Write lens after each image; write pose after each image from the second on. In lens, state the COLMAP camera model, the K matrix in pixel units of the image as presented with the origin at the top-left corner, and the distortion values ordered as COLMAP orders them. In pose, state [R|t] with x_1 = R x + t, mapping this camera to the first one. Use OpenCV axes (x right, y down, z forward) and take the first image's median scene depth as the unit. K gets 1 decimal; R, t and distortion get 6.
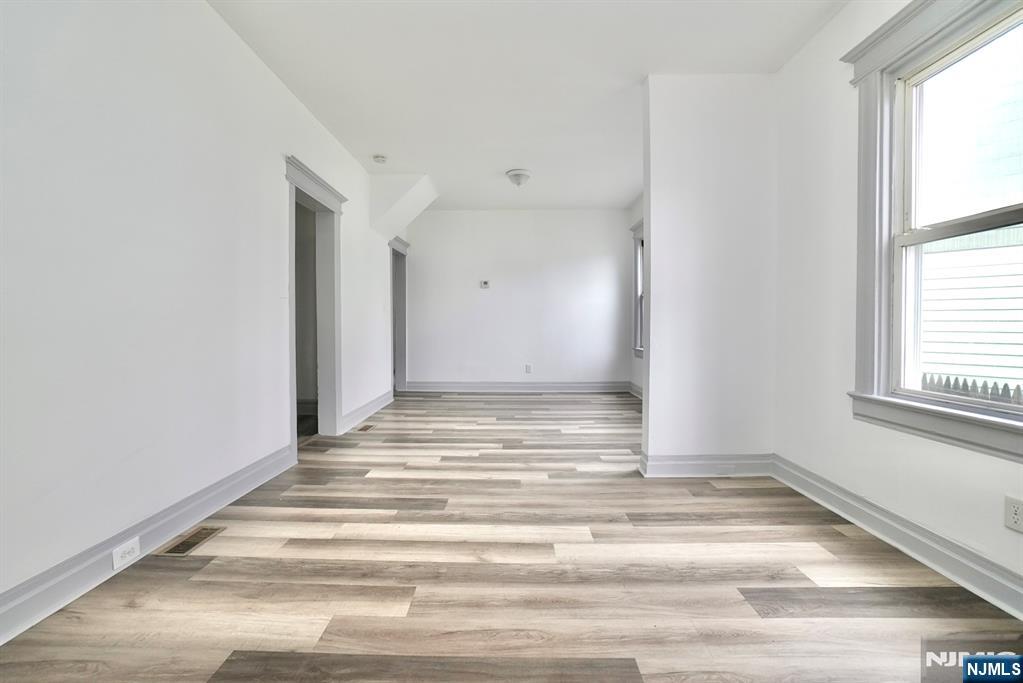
lens RADIAL K [[451.9, 0, 500.7], [0, 451.9, 339.3], [0, 0, 1]] dist [-0.059259, 0.023810]
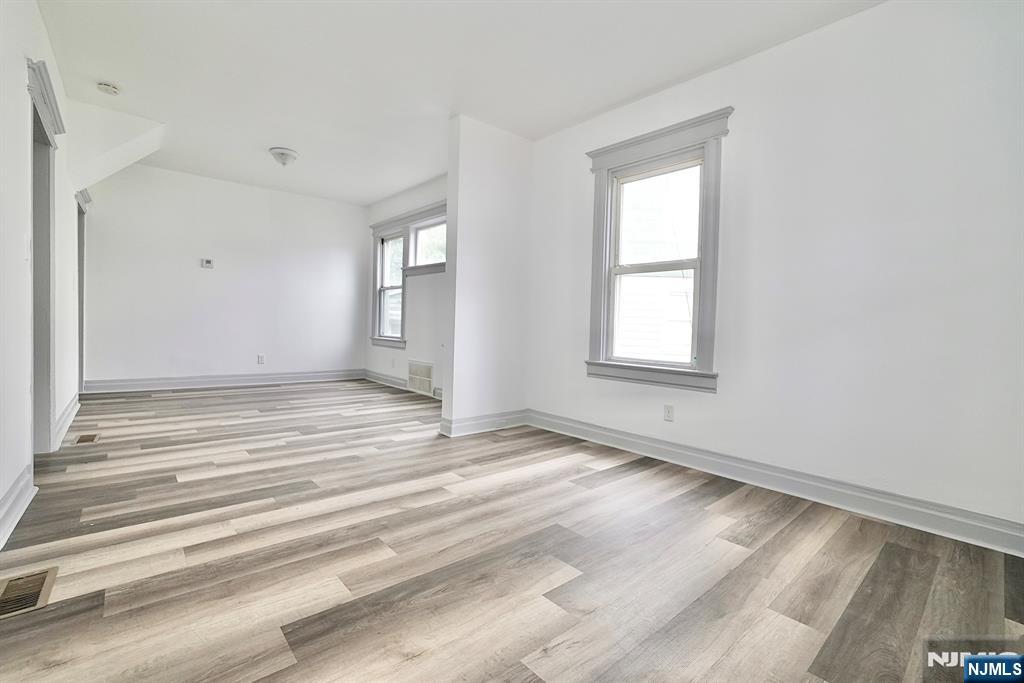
lens RADIAL K [[452.3, 0, 501.2], [0, 452.3, 339.3], [0, 0, 1]] dist [-0.059259, 0.023810]
pose [[0.749330, 0.000912, 0.662196, -0.537906], [-0.010512, 0.999889, 0.010518, 0.028490], [-0.662113, -0.014843, 0.749257, -0.038249]]
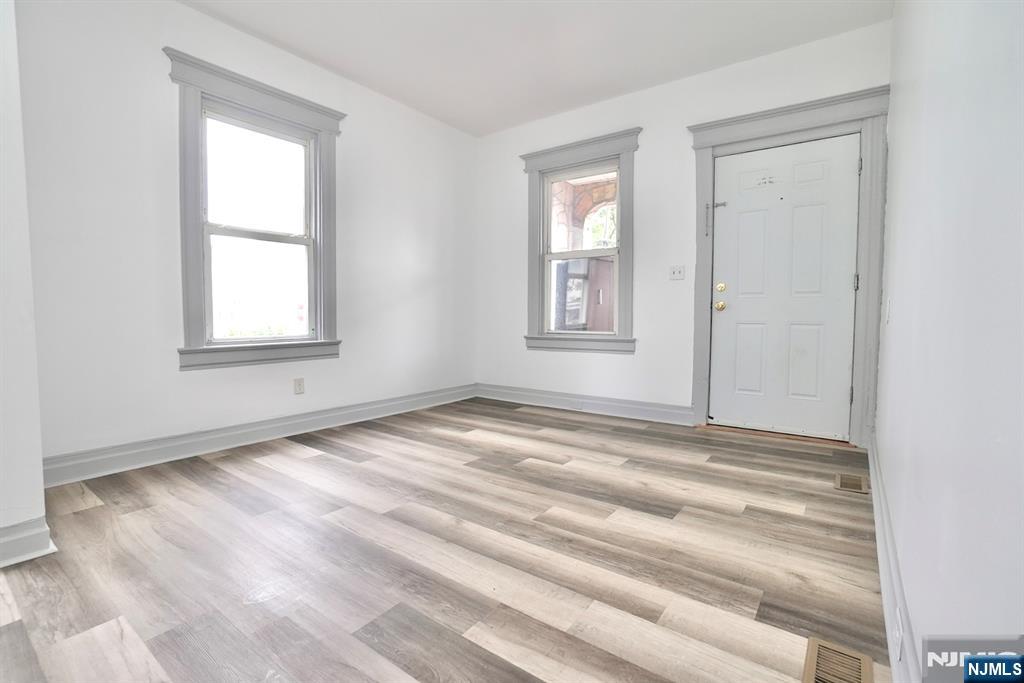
lens RADIAL K [[483.5, 0, 512.0], [0, 483.5, 341.5], [0, 0, 1]] dist [-0.070744, 0.030606]
pose [[-0.822794, -0.043577, 0.566667, -0.620658], [0.008248, 0.996036, 0.088571, -0.000835], [-0.568280, 0.077550, -0.819173, 1.512454]]
